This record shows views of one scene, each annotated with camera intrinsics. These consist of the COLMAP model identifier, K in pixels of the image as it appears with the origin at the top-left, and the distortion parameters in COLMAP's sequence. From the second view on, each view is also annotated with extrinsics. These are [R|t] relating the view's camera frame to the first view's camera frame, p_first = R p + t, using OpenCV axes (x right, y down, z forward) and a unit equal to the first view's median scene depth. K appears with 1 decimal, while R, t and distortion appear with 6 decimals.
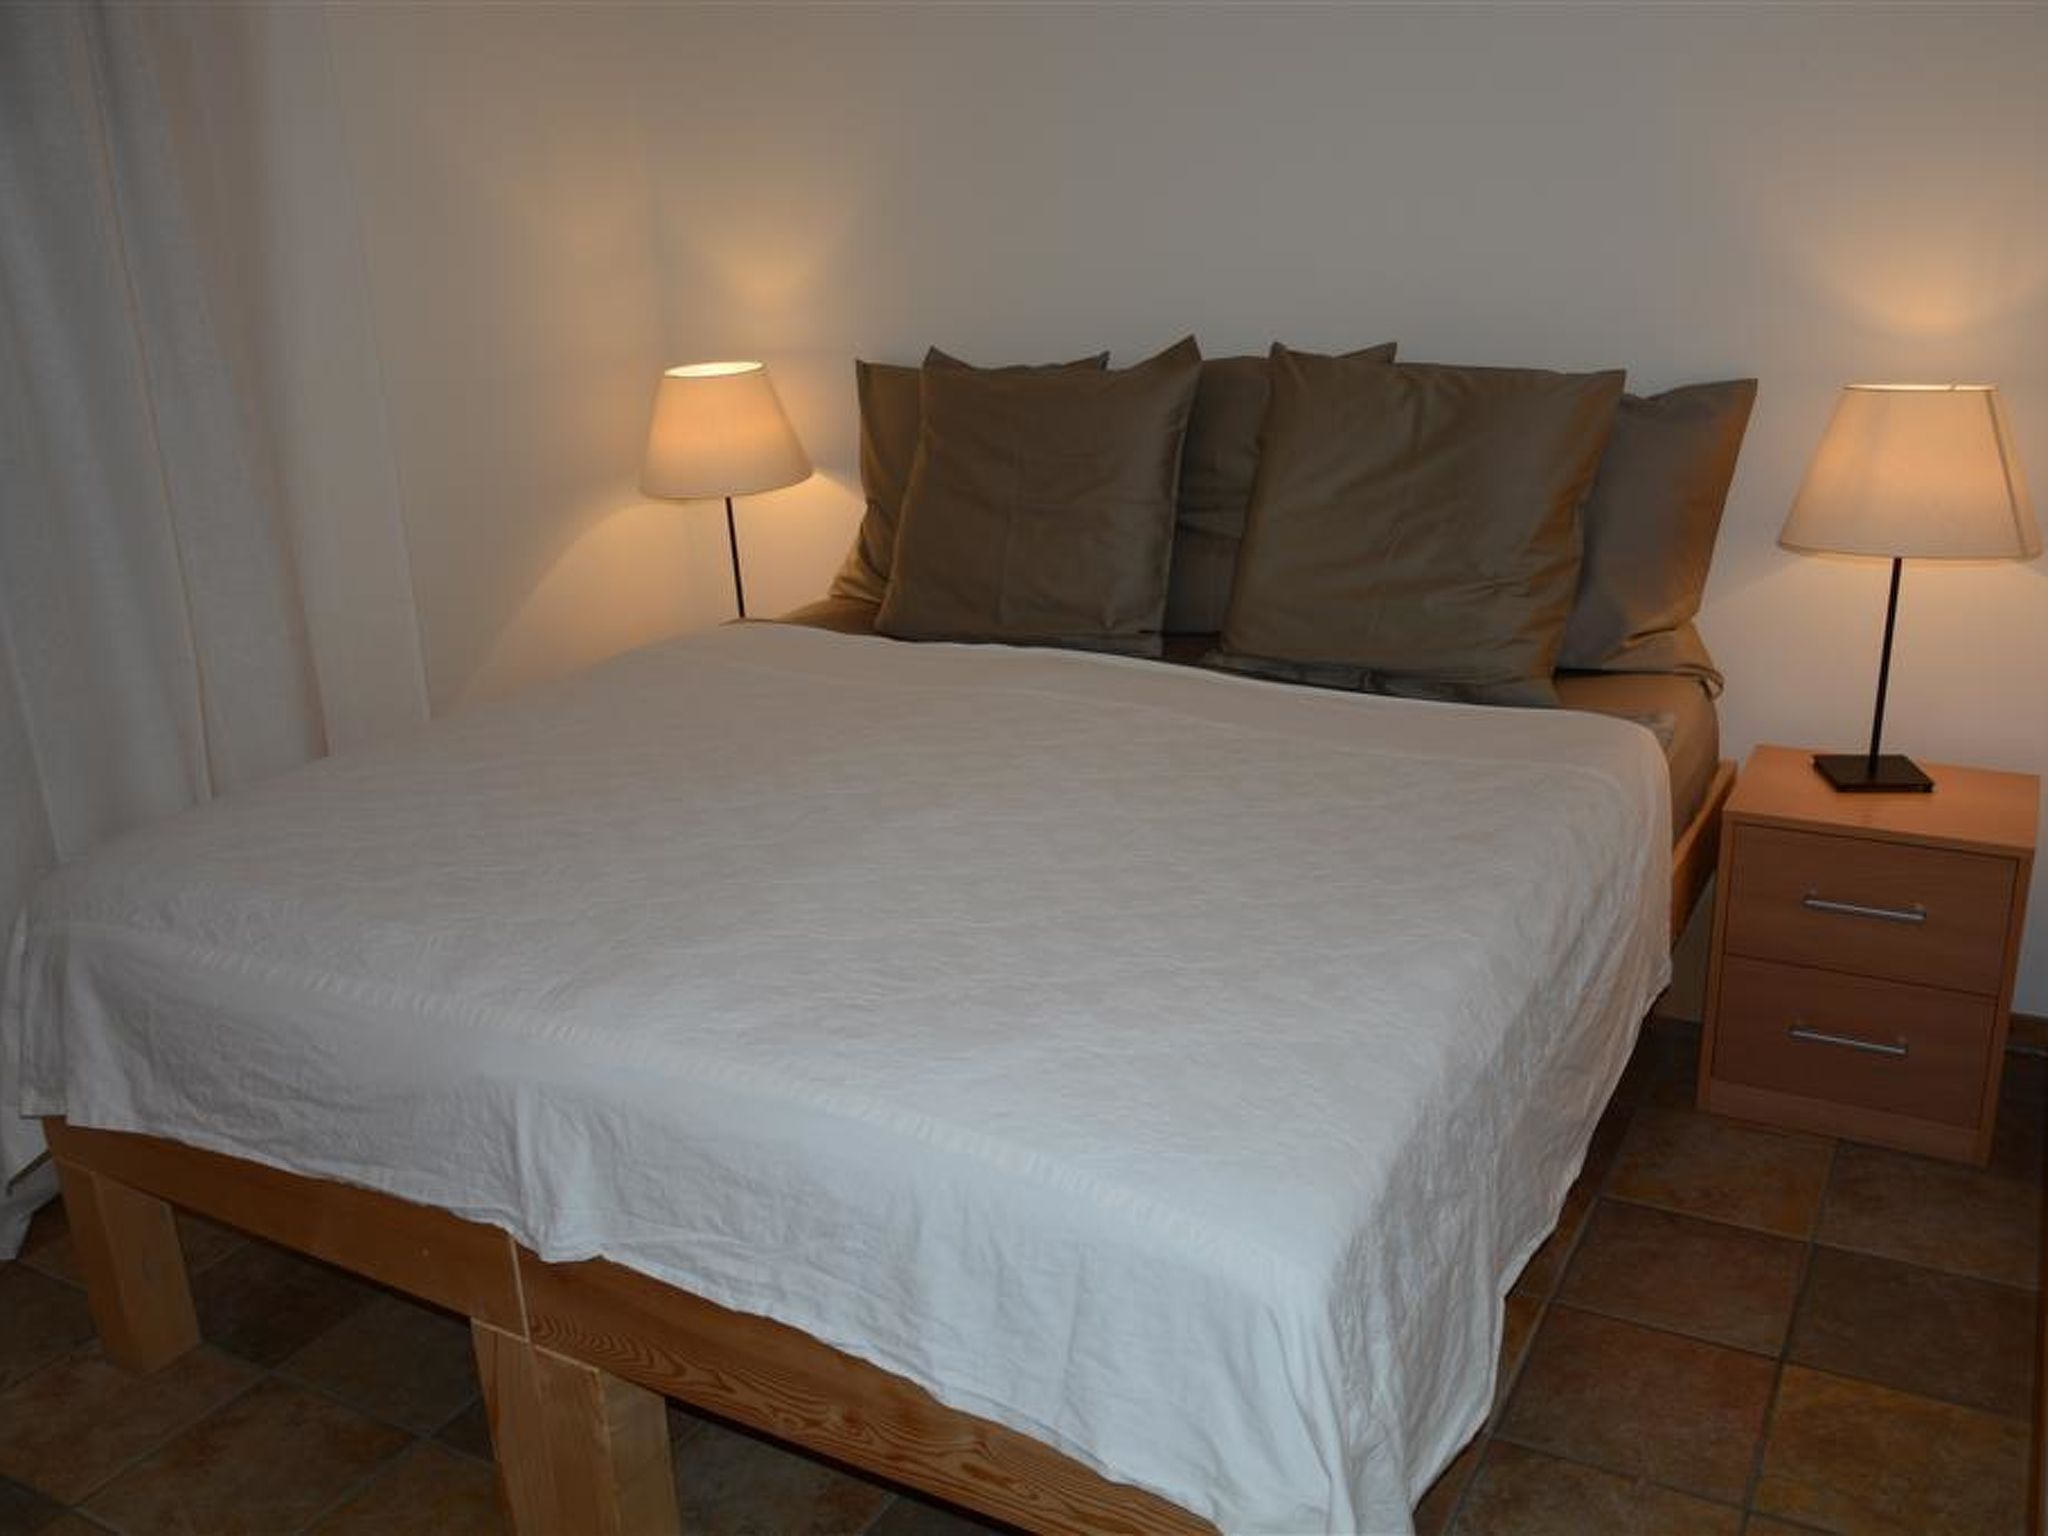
lens RADIAL K [[1770.6, 0, 1024.0], [0, 1770.6, 768.0], [0, 0, 1]] dist [0.026089, 0.002757]
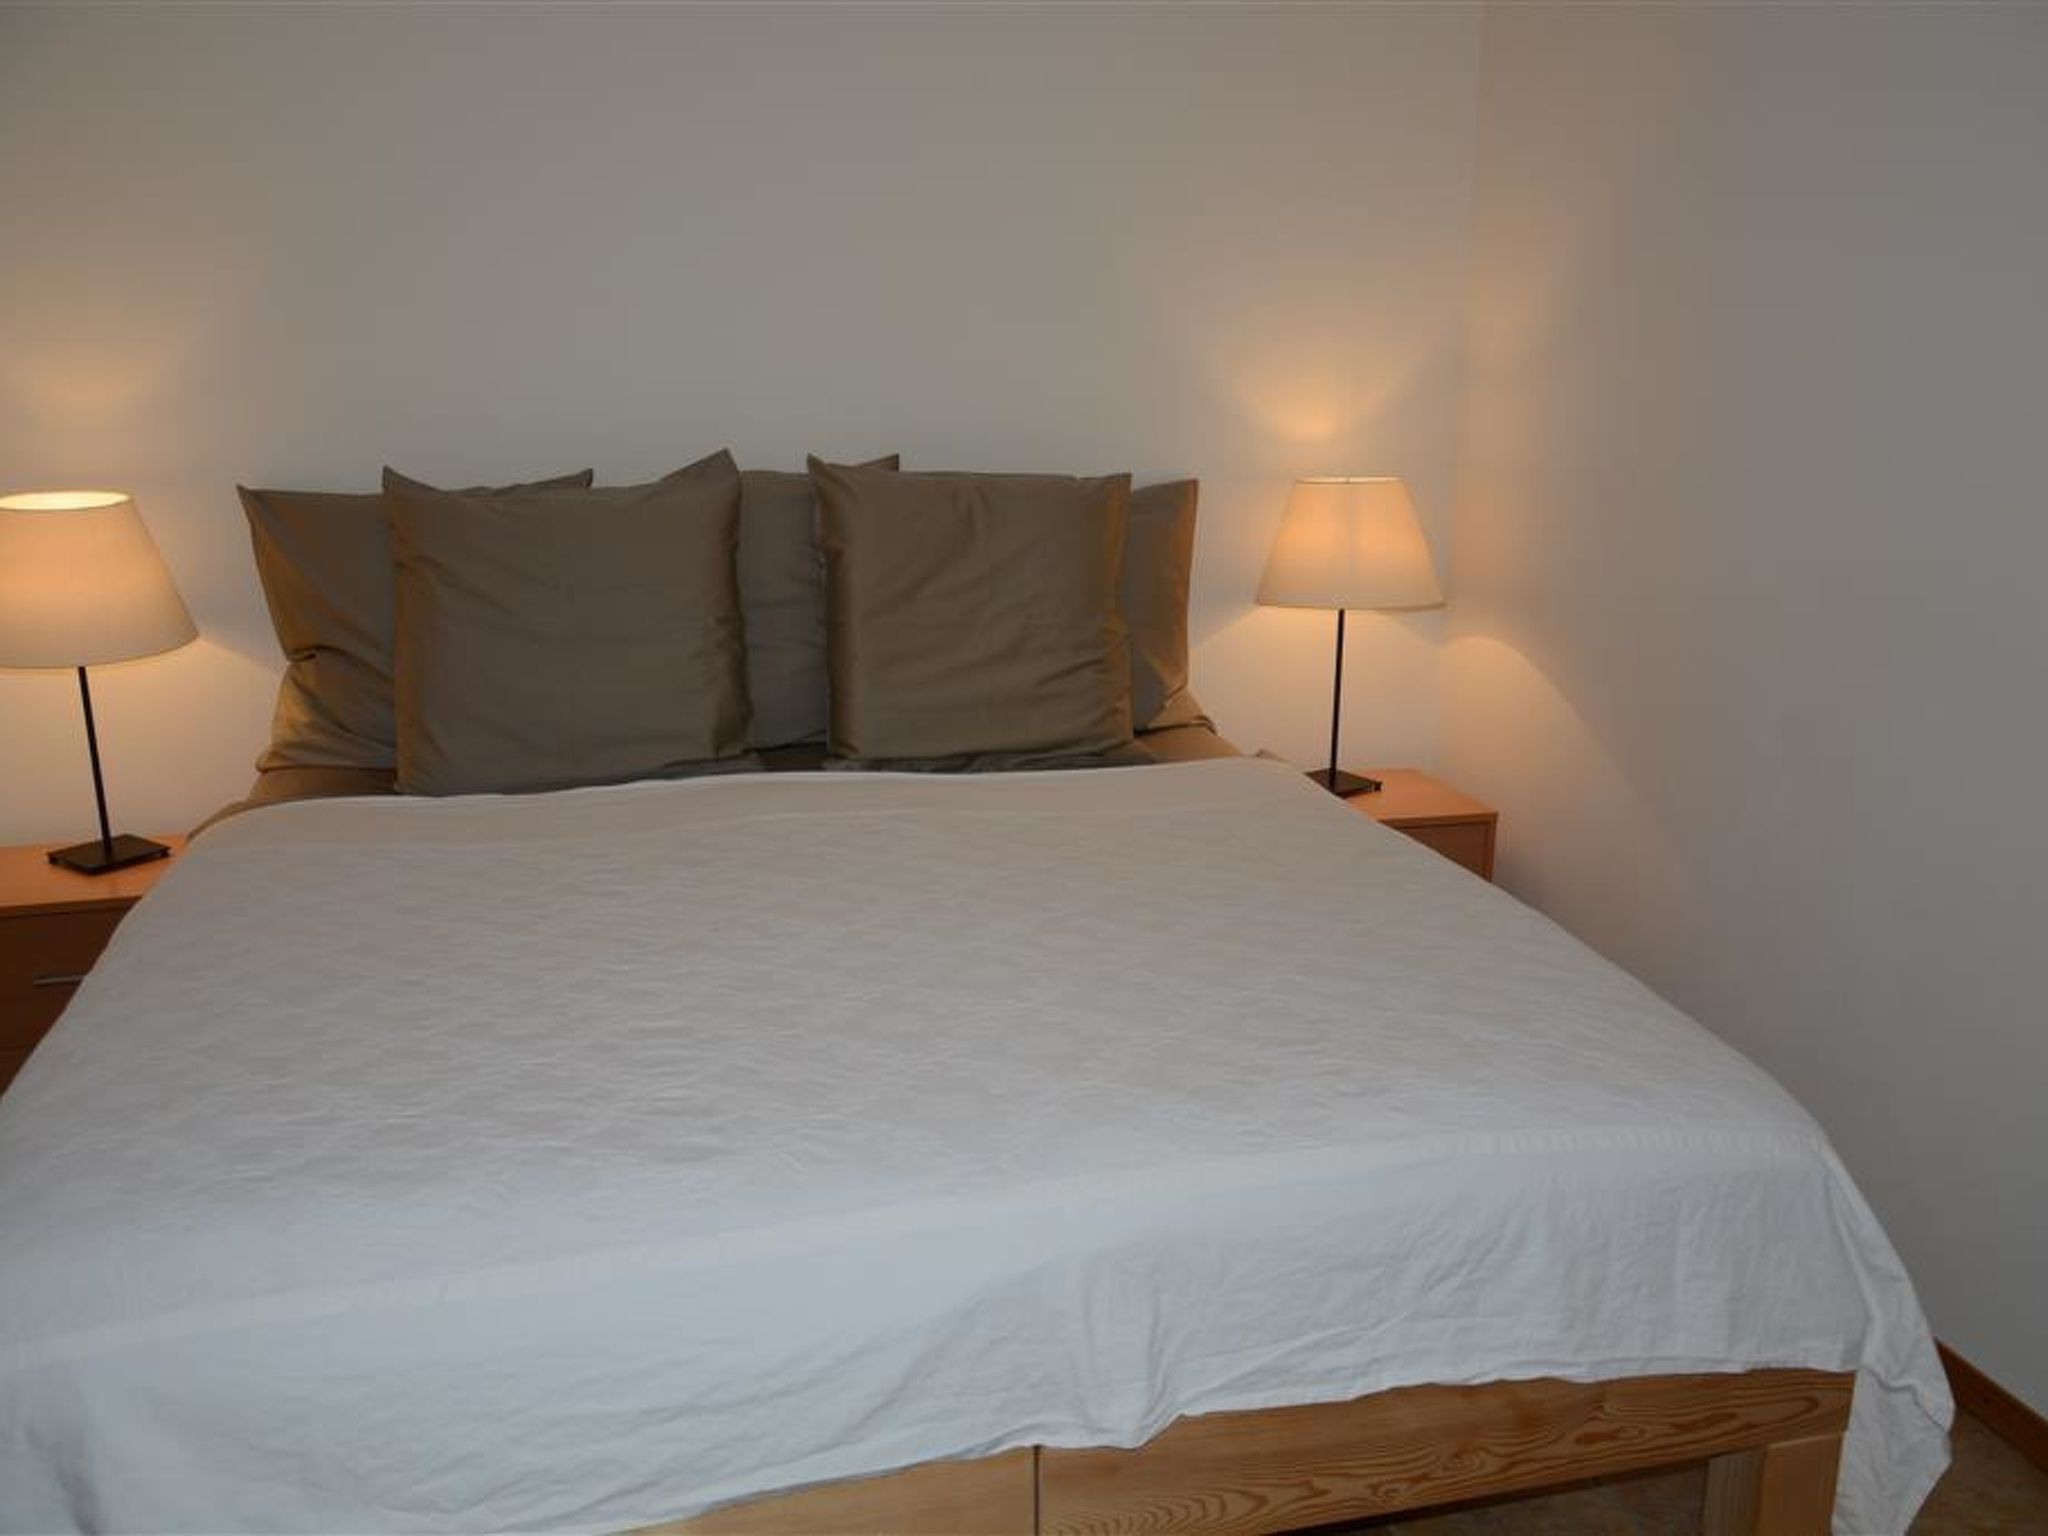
lens RADIAL K [[1769.3, 0, 1024.0], [0, 1769.3, 768.0], [0, 0, 1]] dist [-0.049055, 0.005509]
pose [[0.721958, -0.129148, 0.679777, -0.486175], [0.183311, 0.983023, -0.007925, -0.032211], [-0.667213, 0.130332, 0.733376, 0.200189]]
